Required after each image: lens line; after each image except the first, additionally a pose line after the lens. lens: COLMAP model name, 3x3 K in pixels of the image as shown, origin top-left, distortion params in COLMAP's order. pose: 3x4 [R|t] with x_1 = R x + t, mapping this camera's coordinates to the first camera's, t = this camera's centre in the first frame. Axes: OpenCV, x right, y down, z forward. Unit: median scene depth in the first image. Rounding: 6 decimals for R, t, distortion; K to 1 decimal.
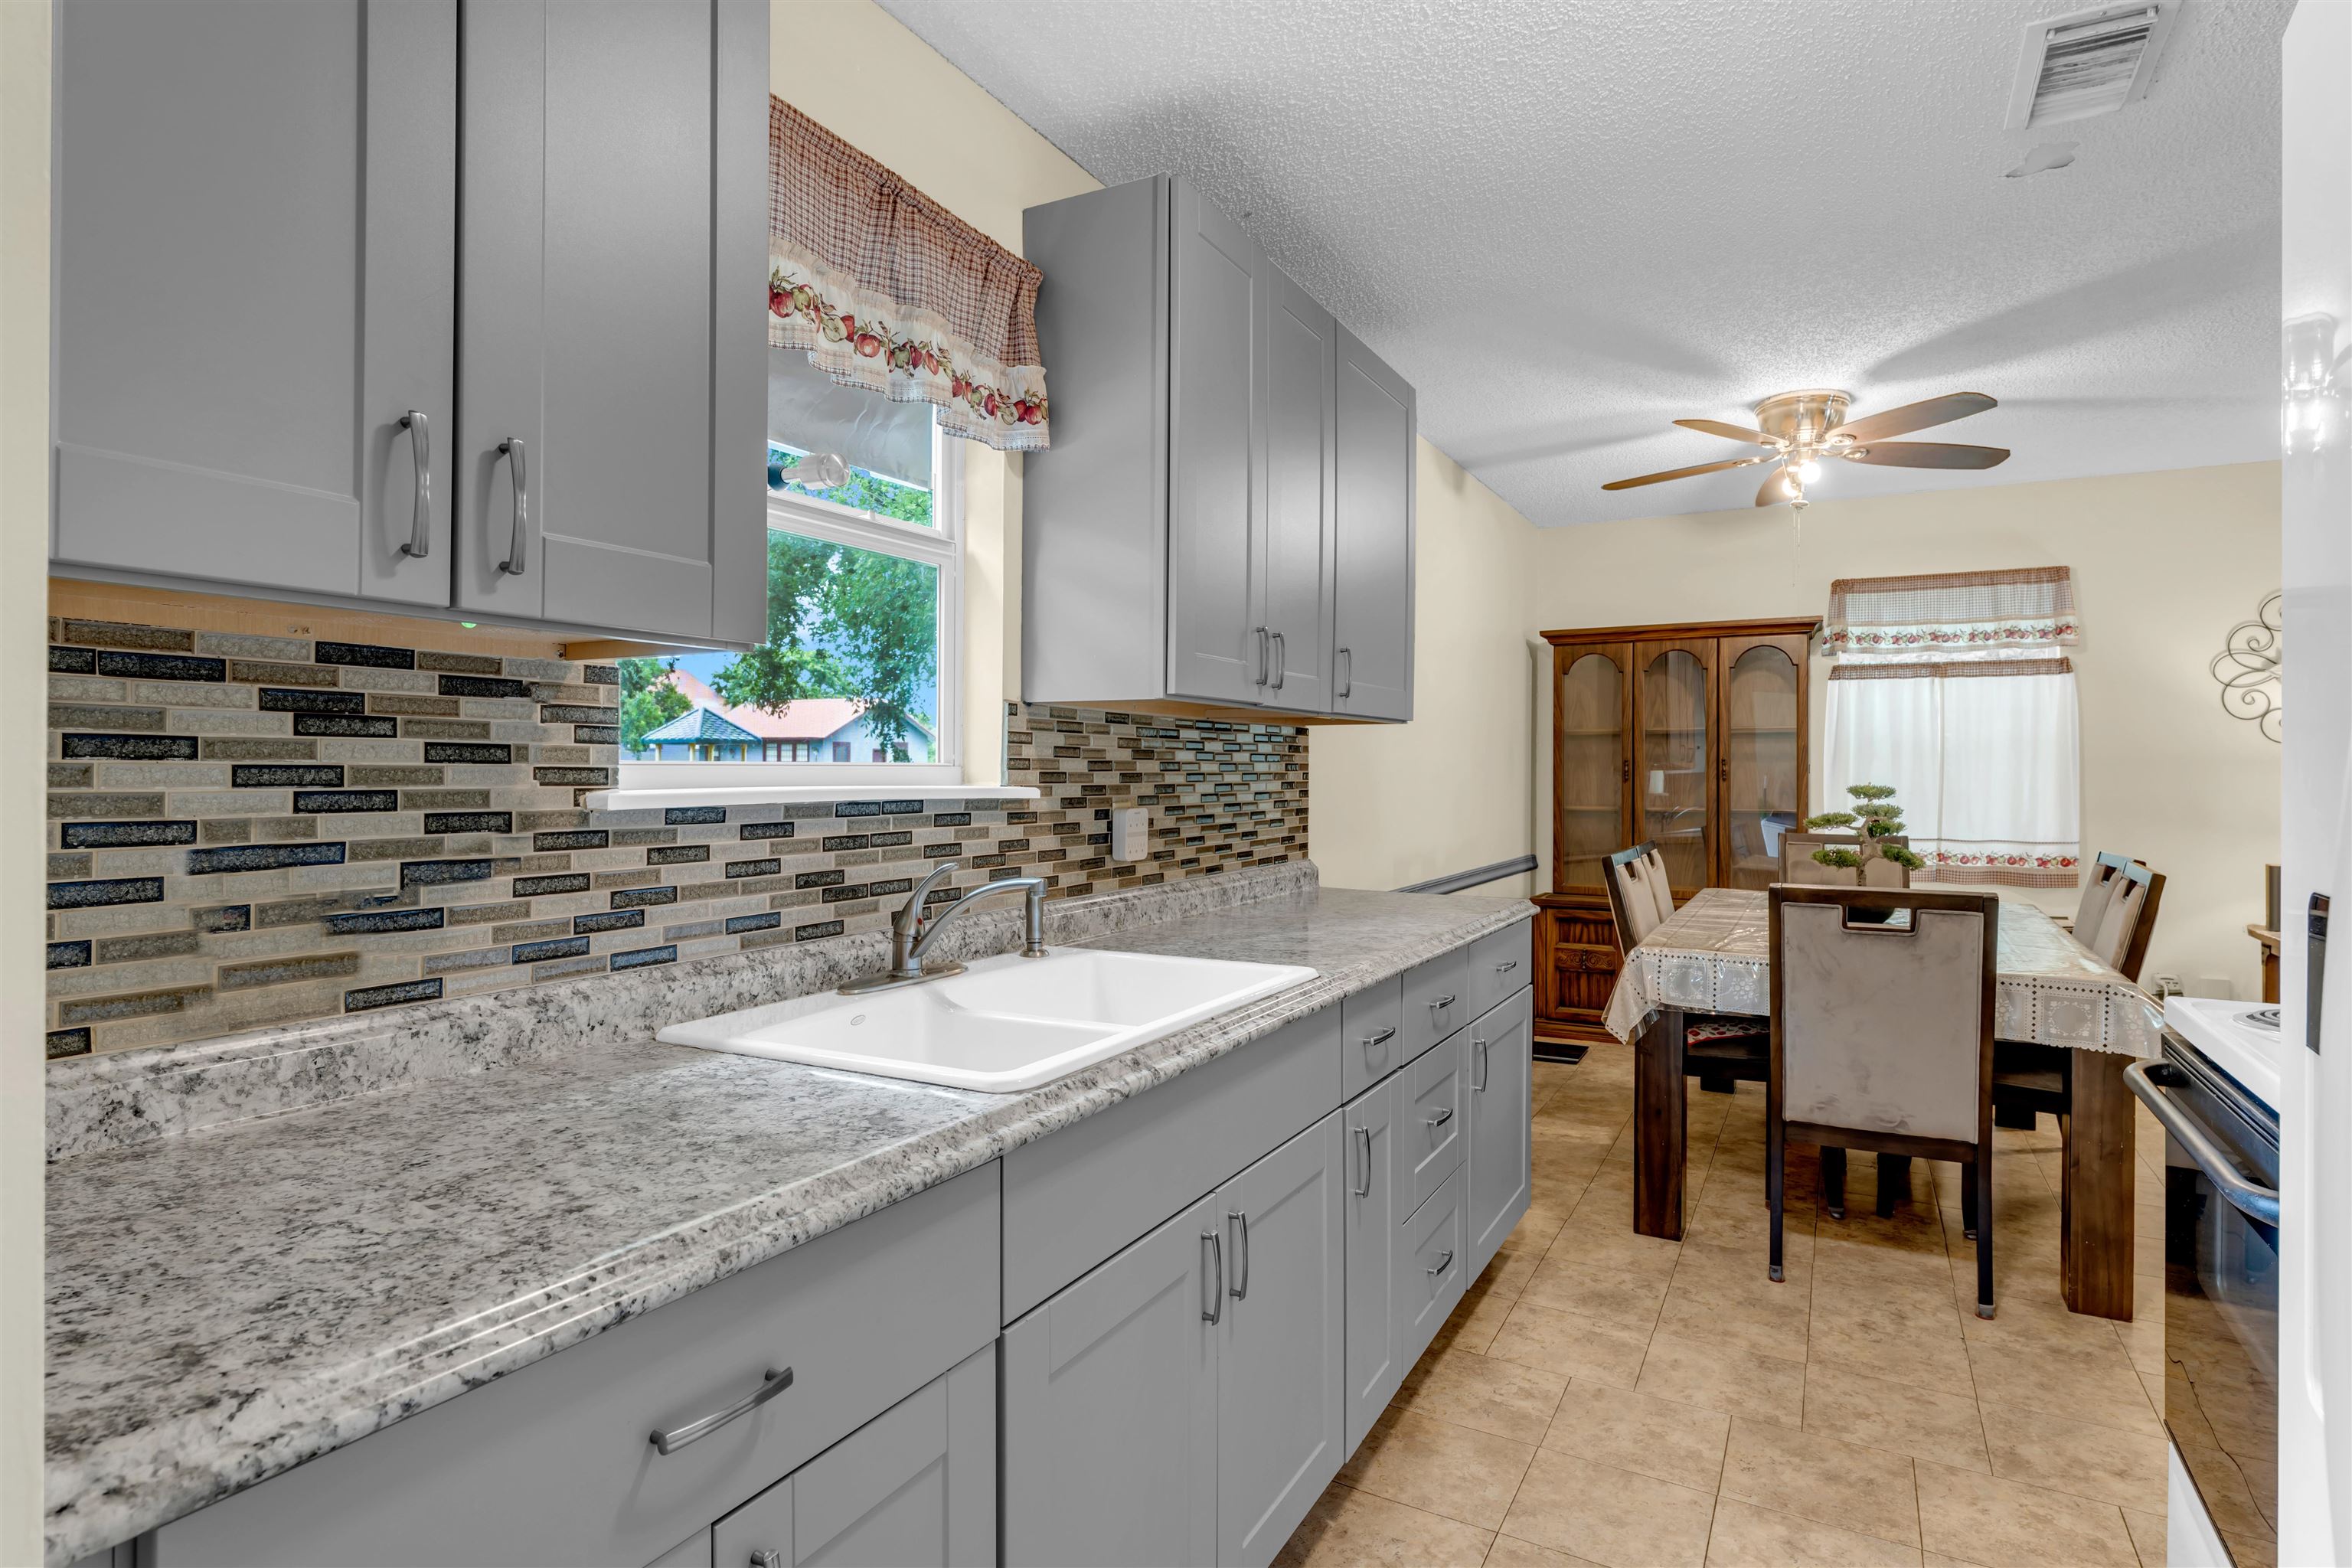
lens RADIAL K [[1165.3, 0, 1192.7], [0, 1165.3, 766.7], [0, 0, 1]] dist [-0.000491, 0.000974]
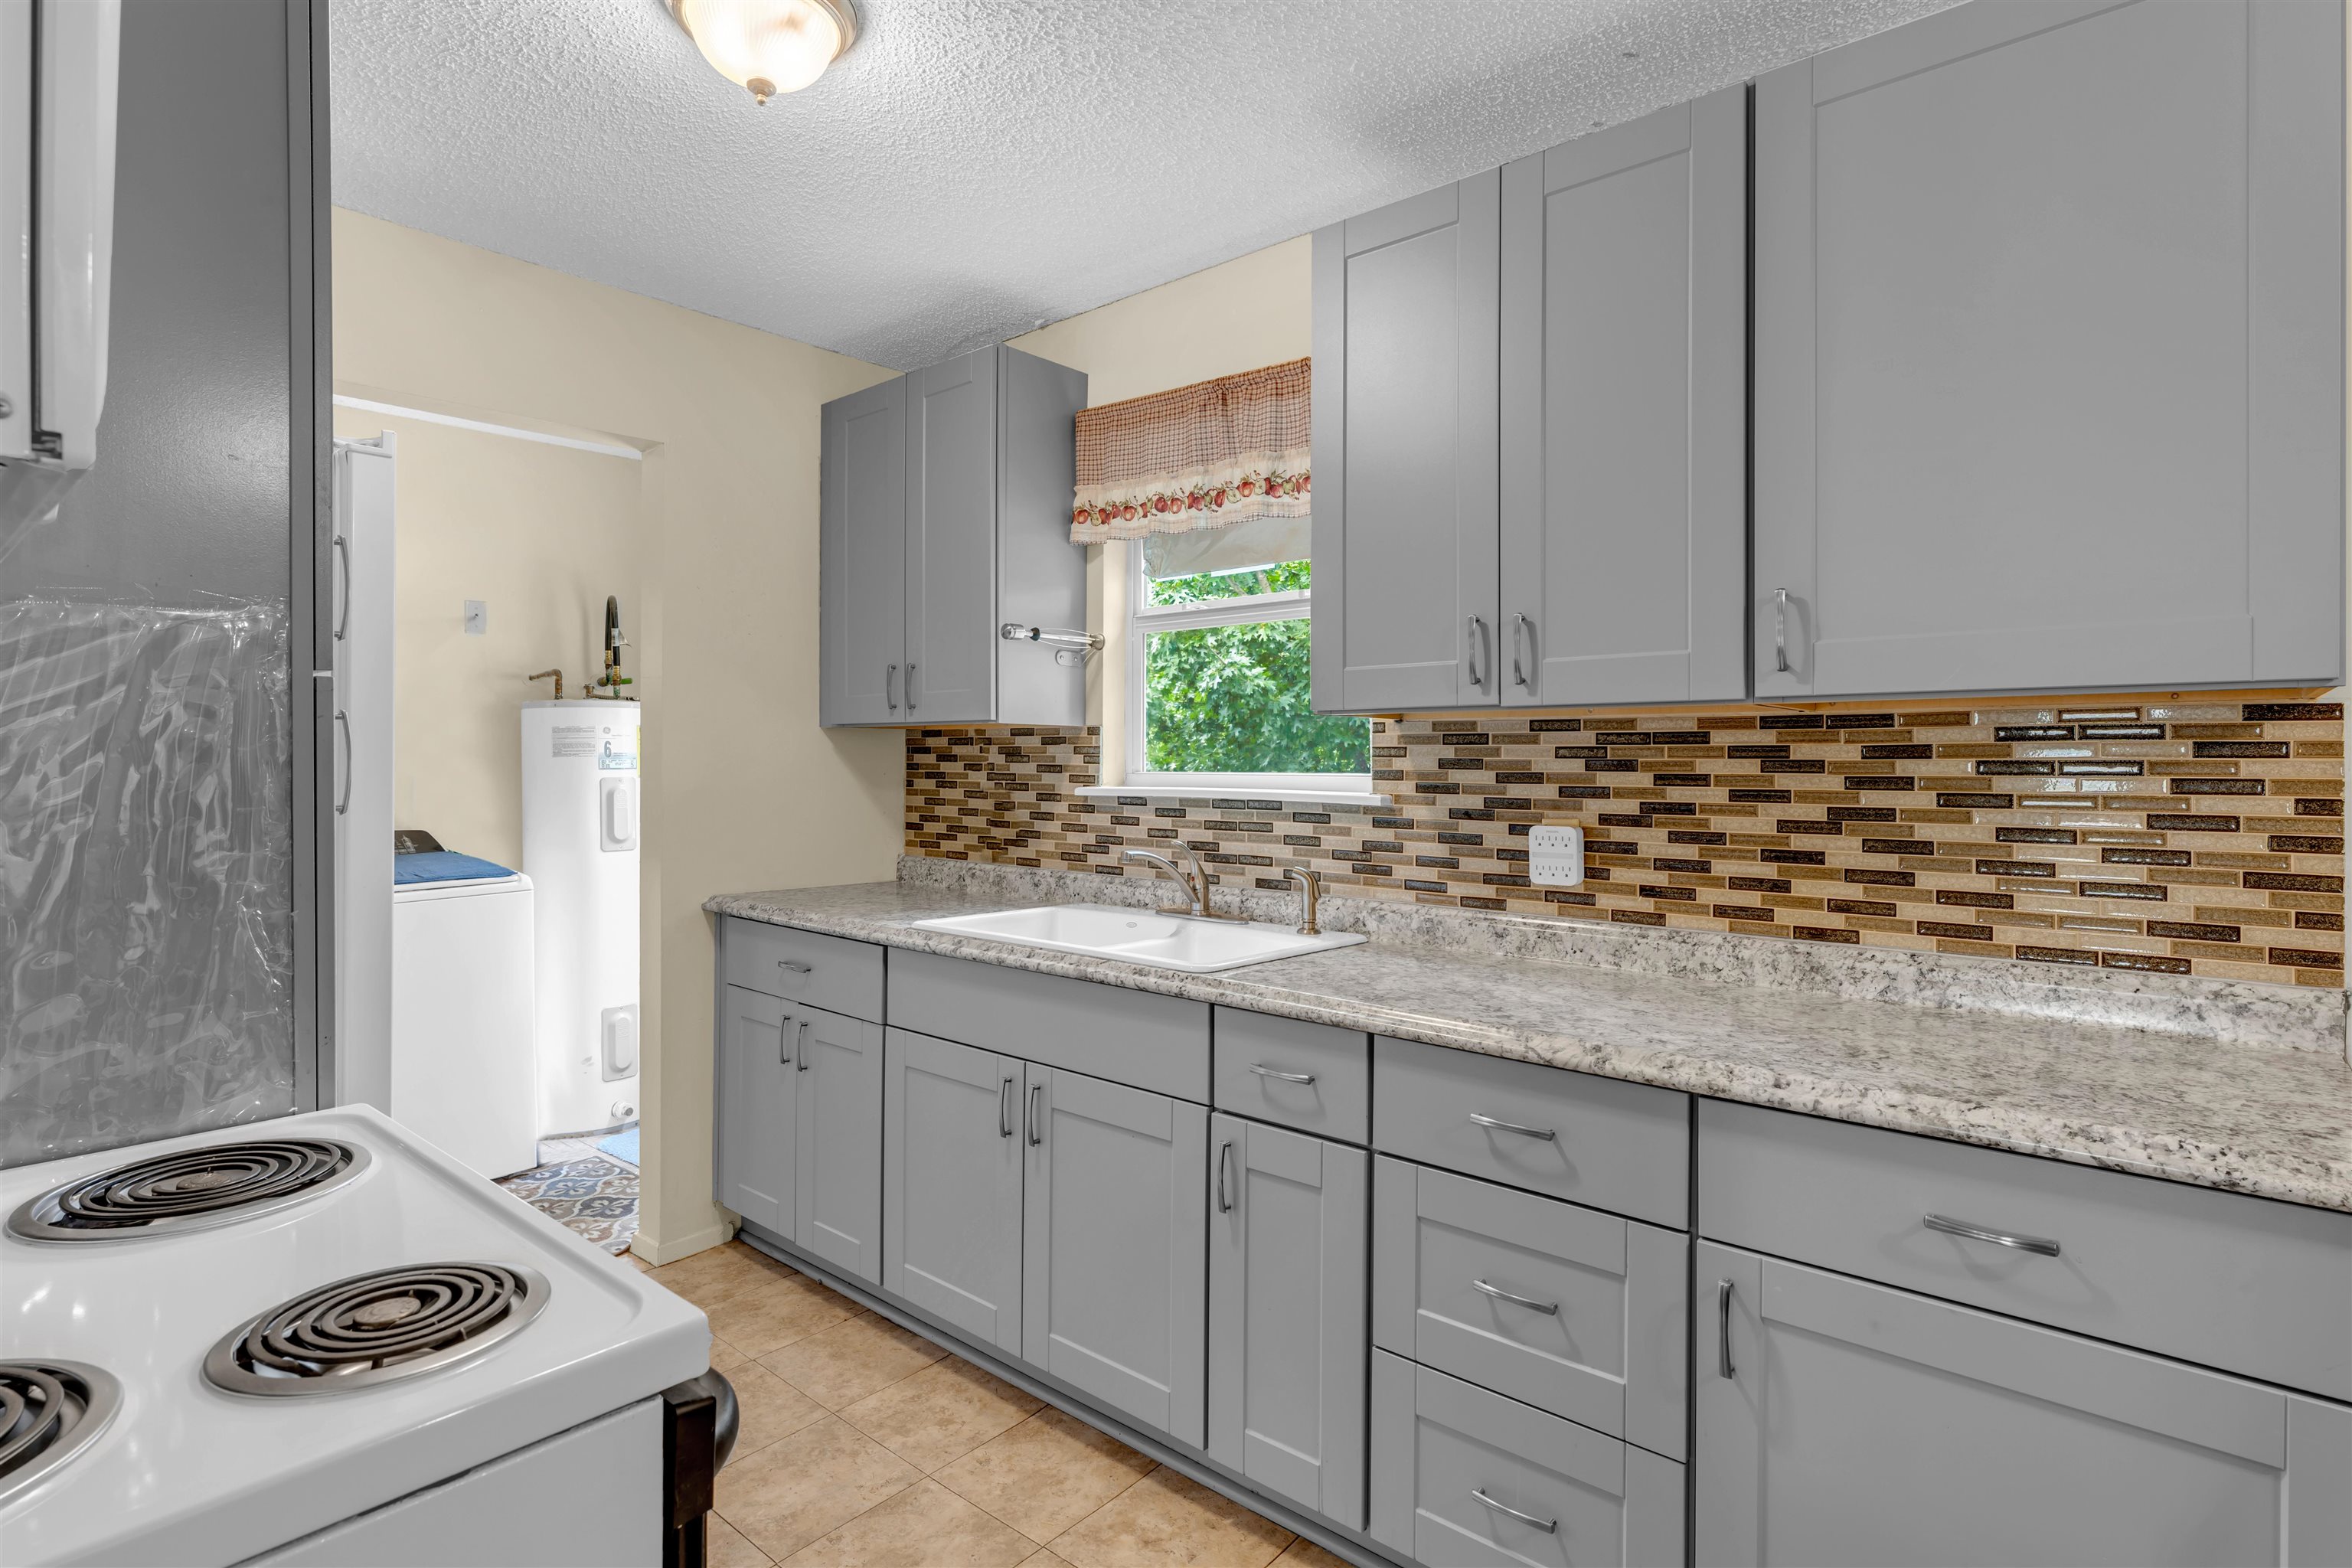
lens RADIAL K [[1165.3, 0, 1162.9], [0, 1165.3, 761.8], [0, 0, 1]] dist [-0.000491, 0.000974]
pose [[-0.201335, -0.005763, -0.979505, 0.872717], [-0.004718, 0.999977, -0.004914, -0.007772], [0.979511, 0.003632, -0.201358, 0.883649]]
